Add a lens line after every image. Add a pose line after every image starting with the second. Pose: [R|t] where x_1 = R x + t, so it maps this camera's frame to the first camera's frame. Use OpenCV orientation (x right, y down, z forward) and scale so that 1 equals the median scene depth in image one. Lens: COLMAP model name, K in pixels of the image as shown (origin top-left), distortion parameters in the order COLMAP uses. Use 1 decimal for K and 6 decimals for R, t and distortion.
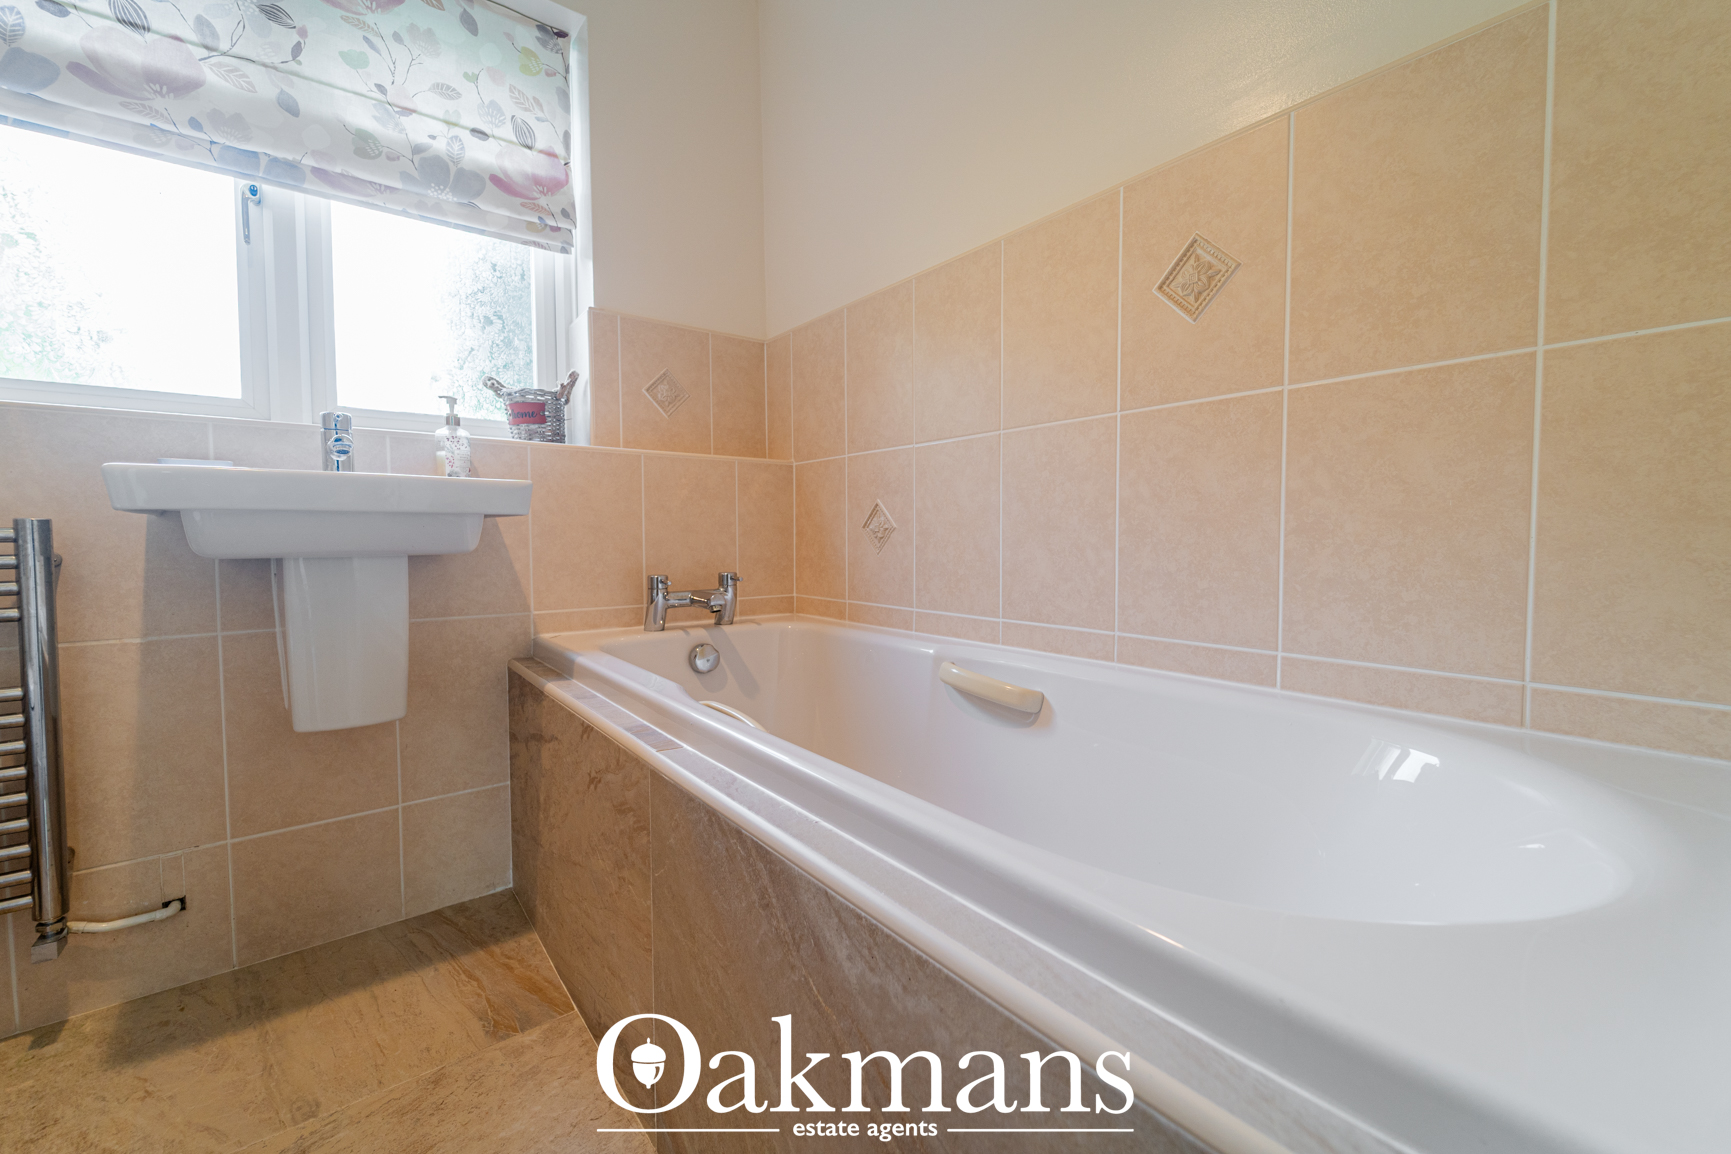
lens RADIAL K [[704.4, 0, 863.6], [0, 704.4, 572.1], [0, 0, 1]] dist [0.001708, -0.001859]
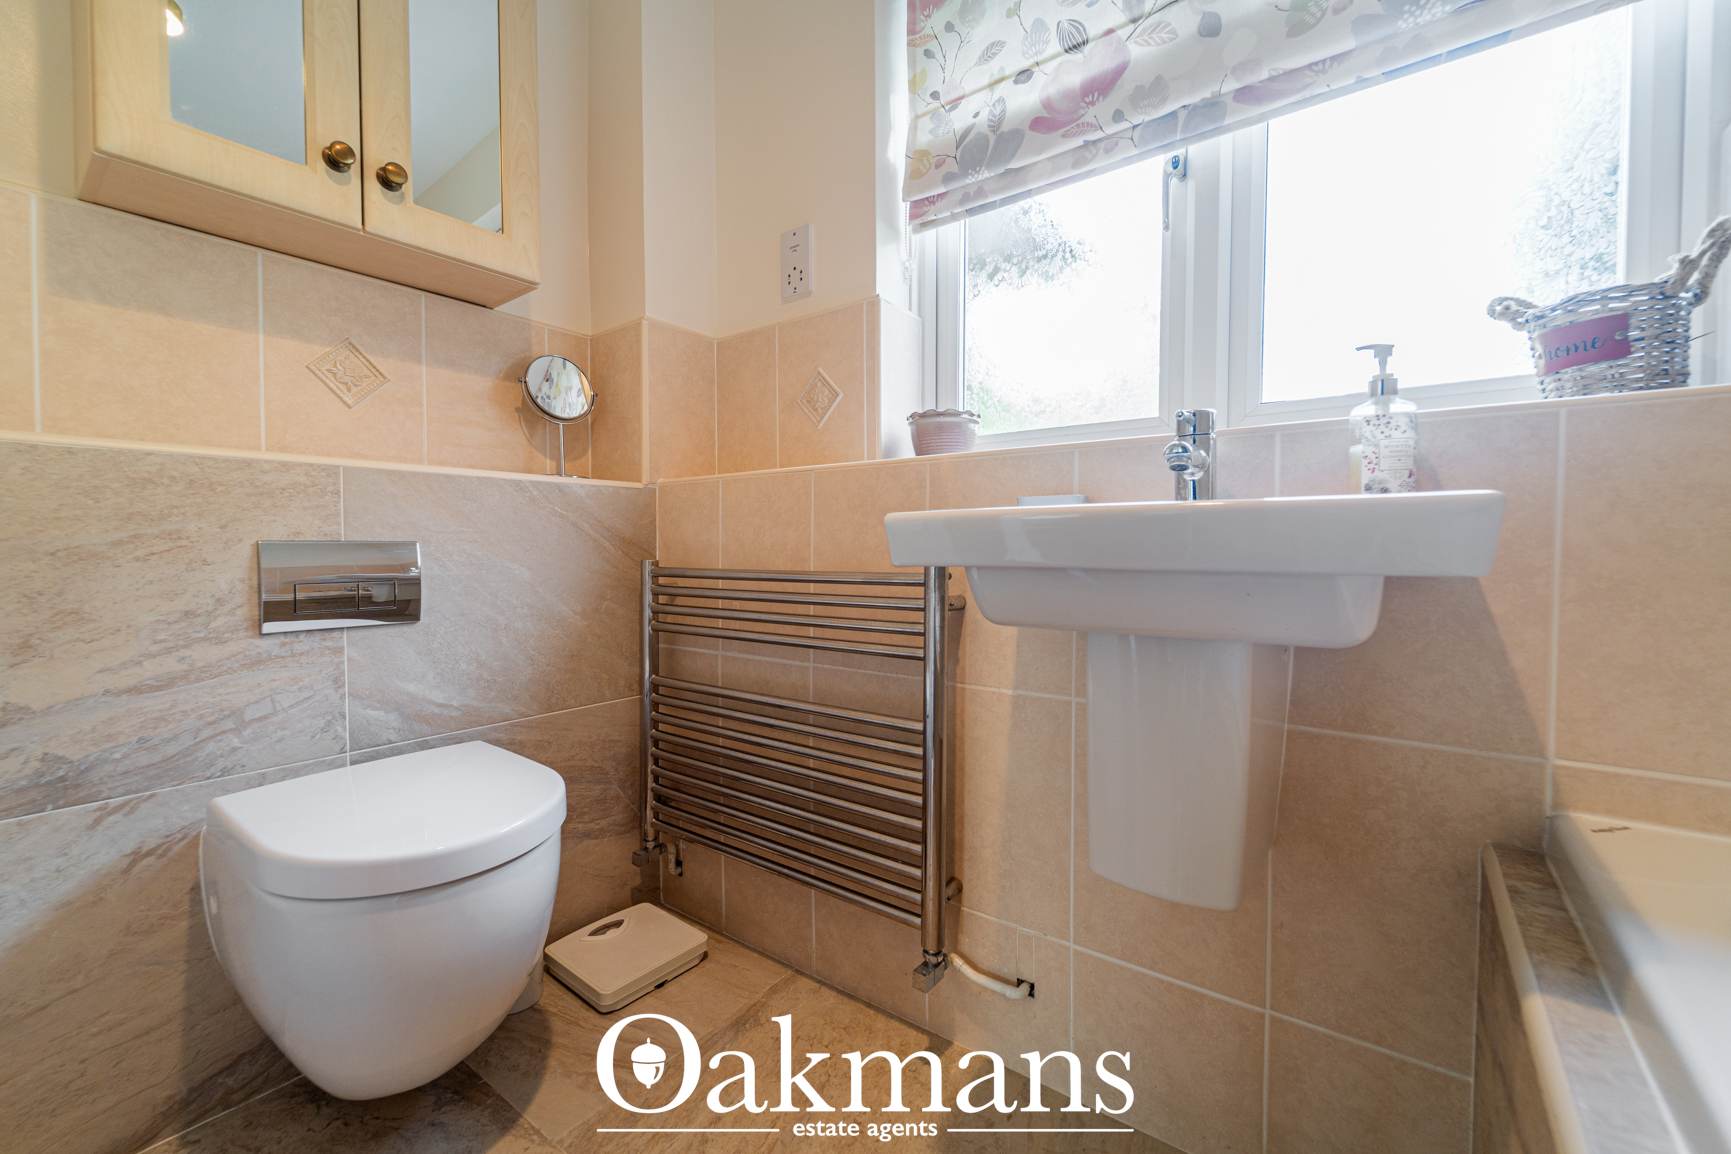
lens RADIAL K [[704.4, 0, 860.4], [0, 704.4, 567.8], [0, 0, 1]] dist [0.001708, -0.001859]
pose [[0.255770, 0.031061, -0.966238, -0.147981], [-0.048089, 0.998655, 0.019374, -0.064047], [0.965541, 0.041510, 0.256920, 0.462868]]
